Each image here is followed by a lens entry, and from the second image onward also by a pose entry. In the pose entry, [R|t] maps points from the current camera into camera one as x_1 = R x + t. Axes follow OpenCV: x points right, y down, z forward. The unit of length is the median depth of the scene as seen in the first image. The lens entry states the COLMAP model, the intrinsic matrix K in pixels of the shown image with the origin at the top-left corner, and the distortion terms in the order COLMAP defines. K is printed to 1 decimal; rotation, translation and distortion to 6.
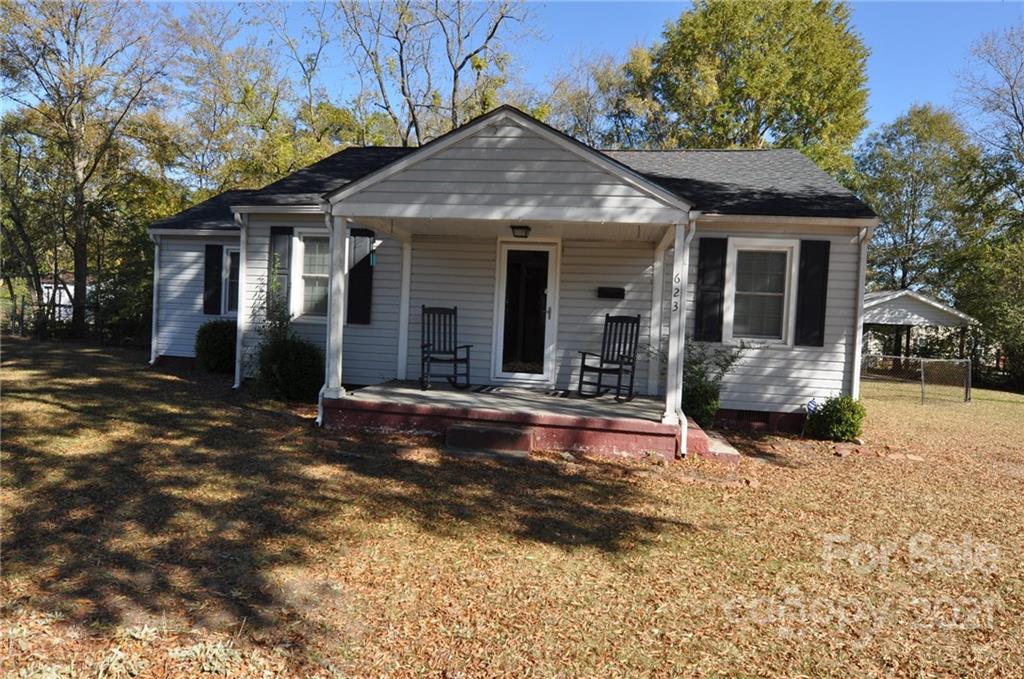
lens RADIAL K [[619.9, 0, 519.1], [0, 619.9, 338.4], [0, 0, 1]] dist [-0.011013, -0.007309]
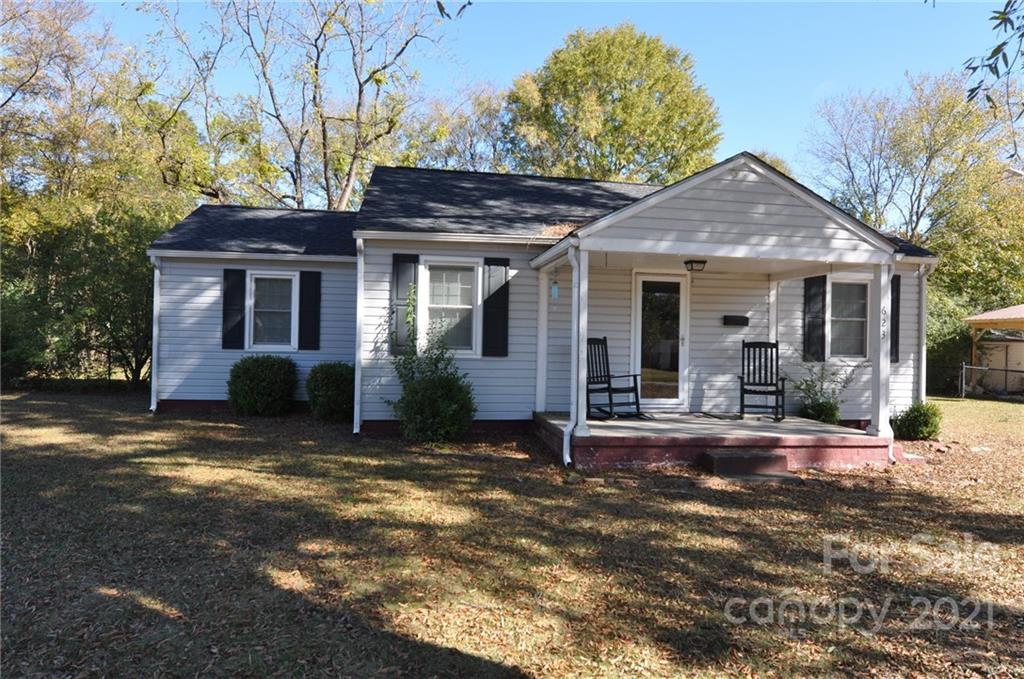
lens RADIAL K [[619.9, 0, 520.8], [0, 619.9, 338.8], [0, 0, 1]] dist [-0.011013, -0.007309]
pose [[0.952632, -0.025699, 0.303039, -0.533073], [0.033868, 0.999190, -0.021732, -0.029691], [-0.302235, 0.030966, 0.952730, 0.073752]]
